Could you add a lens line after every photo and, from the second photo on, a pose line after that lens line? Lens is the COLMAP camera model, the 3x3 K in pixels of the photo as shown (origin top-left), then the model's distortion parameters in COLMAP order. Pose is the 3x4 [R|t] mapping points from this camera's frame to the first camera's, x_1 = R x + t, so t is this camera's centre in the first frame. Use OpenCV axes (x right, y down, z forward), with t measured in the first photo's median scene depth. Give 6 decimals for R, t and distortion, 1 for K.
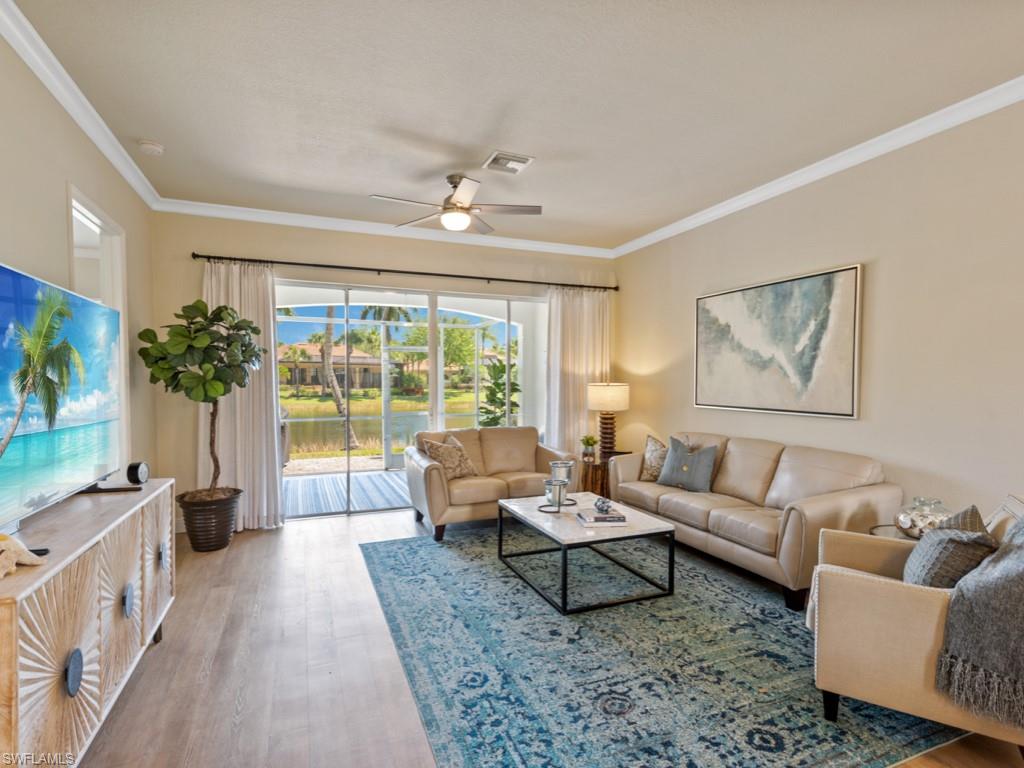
lens RADIAL K [[496.9, 0, 513.1], [0, 496.9, 399.8], [0, 0, 1]] dist [0.013077, -0.001767]
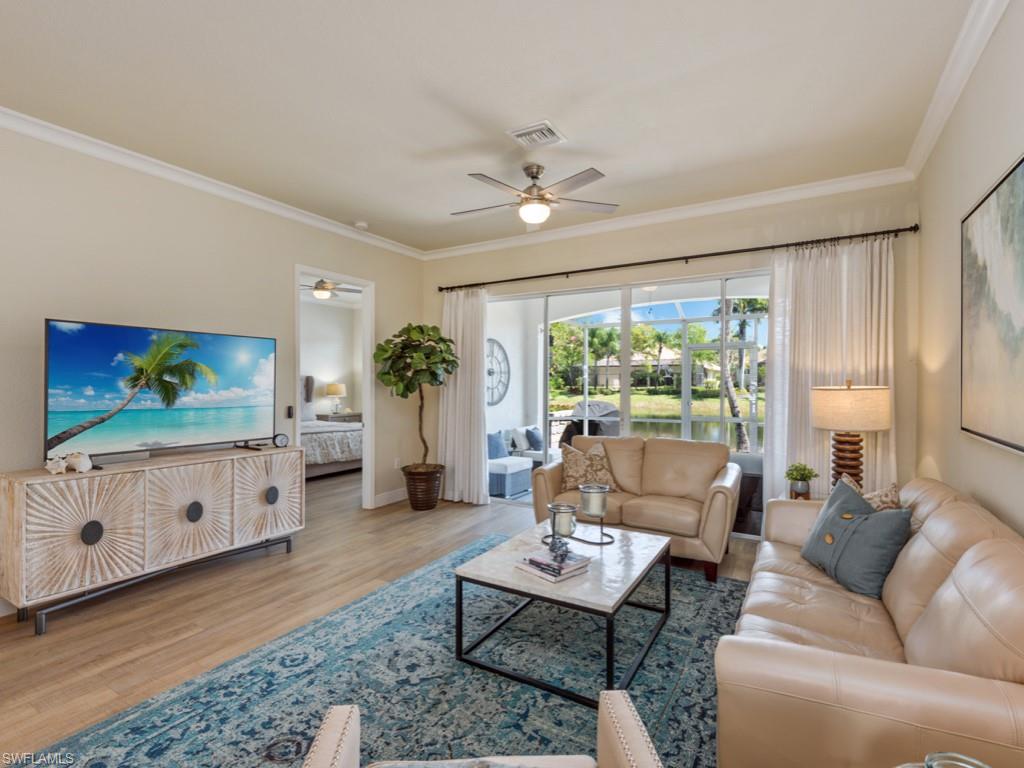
lens RADIAL K [[496.9, 0, 527.8], [0, 496.9, 389.9], [0, 0, 1]] dist [0.013077, -0.001767]
pose [[0.614611, 0.011799, -0.788742, 0.407595], [-0.030534, 0.999495, -0.008842, -0.009822], [0.788239, 0.029517, 0.614660, 0.272413]]
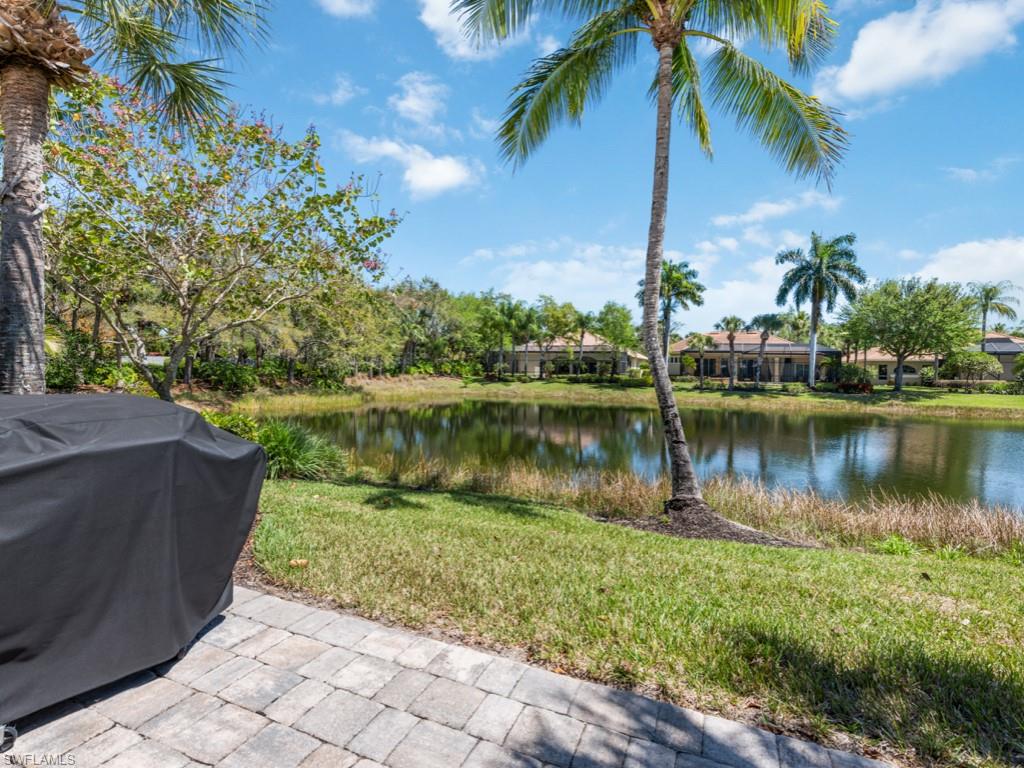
lens RADIAL K [[496.9, 0, 505.3], [0, 496.9, 368.8], [0, 0, 1]] dist [0.013077, -0.001767]
pose [[0.689079, 0.007768, -0.724644, -0.254771], [-0.042630, 0.998645, -0.029832, -0.011969], [0.723431, 0.051448, 0.688477, 1.327658]]
